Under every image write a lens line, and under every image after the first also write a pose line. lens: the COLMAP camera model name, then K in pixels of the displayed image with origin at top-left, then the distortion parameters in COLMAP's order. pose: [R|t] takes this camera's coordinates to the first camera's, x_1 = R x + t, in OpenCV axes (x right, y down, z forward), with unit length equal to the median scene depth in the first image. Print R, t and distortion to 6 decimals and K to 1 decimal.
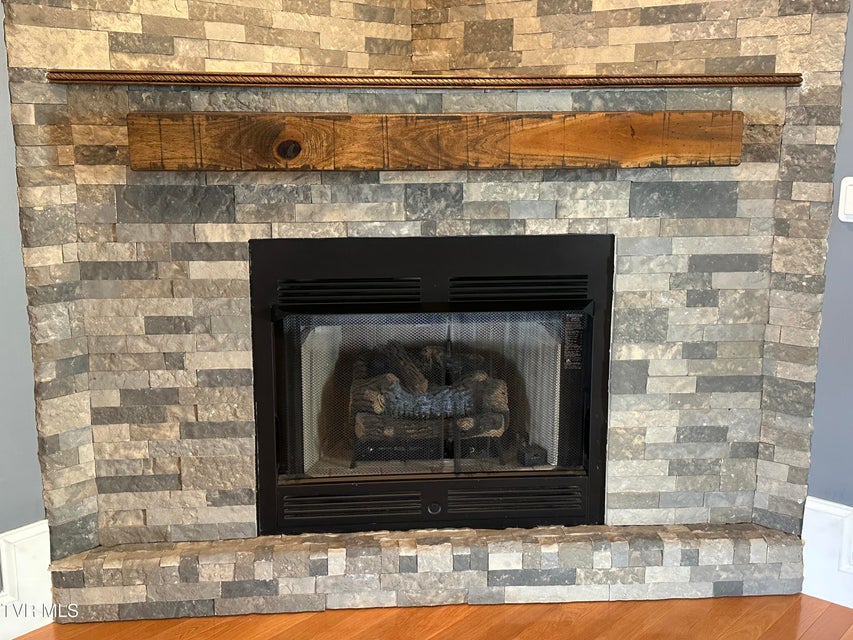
lens RADIAL K [[976.5, 0, 427.9], [0, 976.5, 317.5], [0, 0, 1]] dist [0.089650, 0.000000]
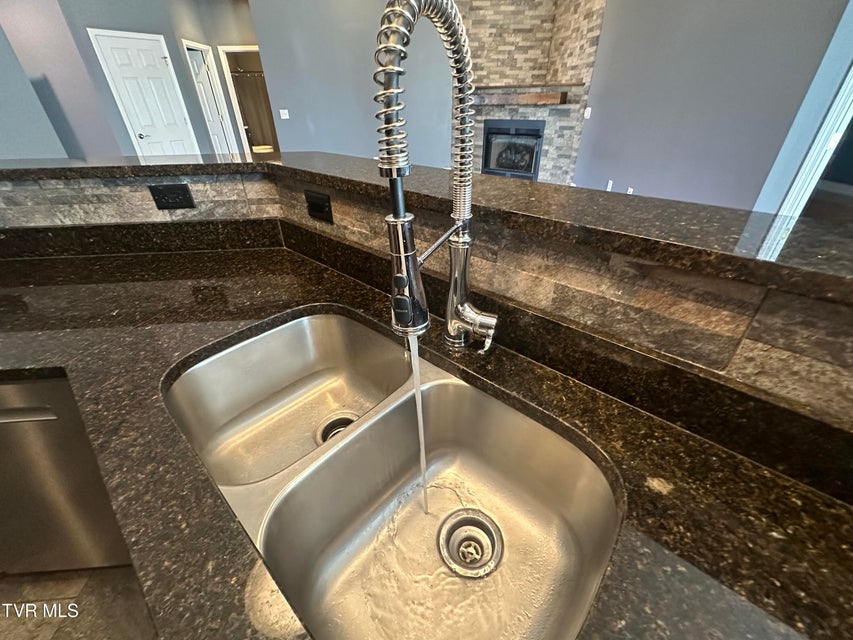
lens RADIAL K [[352.2, 0, 427.9], [0, 352.2, 317.7], [0, 0, 1]] dist [-0.000464, -0.000707]
pose [[0.701317, 0.365877, -0.611791, 1.227888], [-0.127332, 0.908728, 0.397492, 0.190940], [0.701385, -0.200867, 0.683895, -0.846498]]
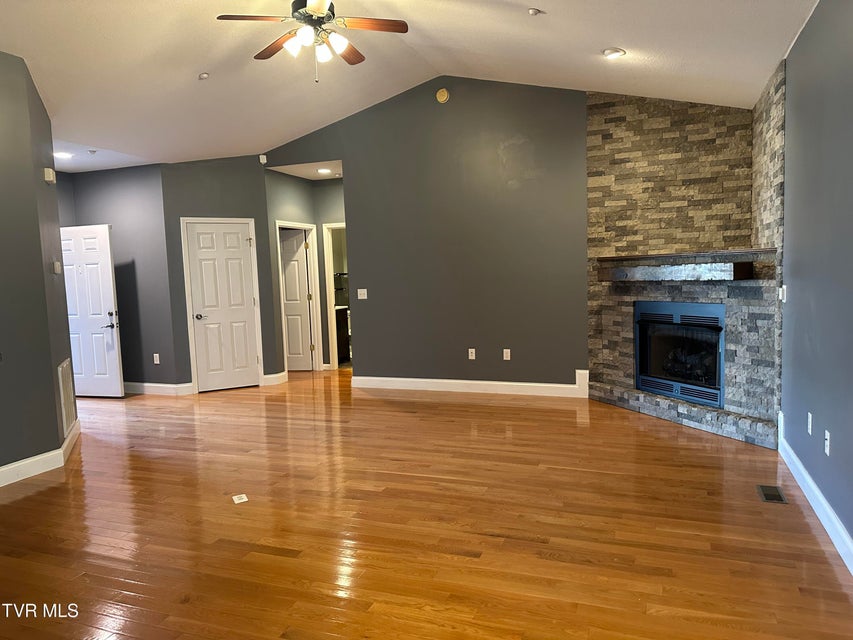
lens RADIAL K [[602.3, 0, 426.5], [0, 602.3, 326.0], [0, 0, 1]] dist [0.008977, -0.002062]
pose [[0.316403, 0.069476, -0.946077, 1.578783], [-0.157168, 0.987370, 0.019945, 0.080497], [0.935515, 0.142382, 0.323326, -0.378086]]
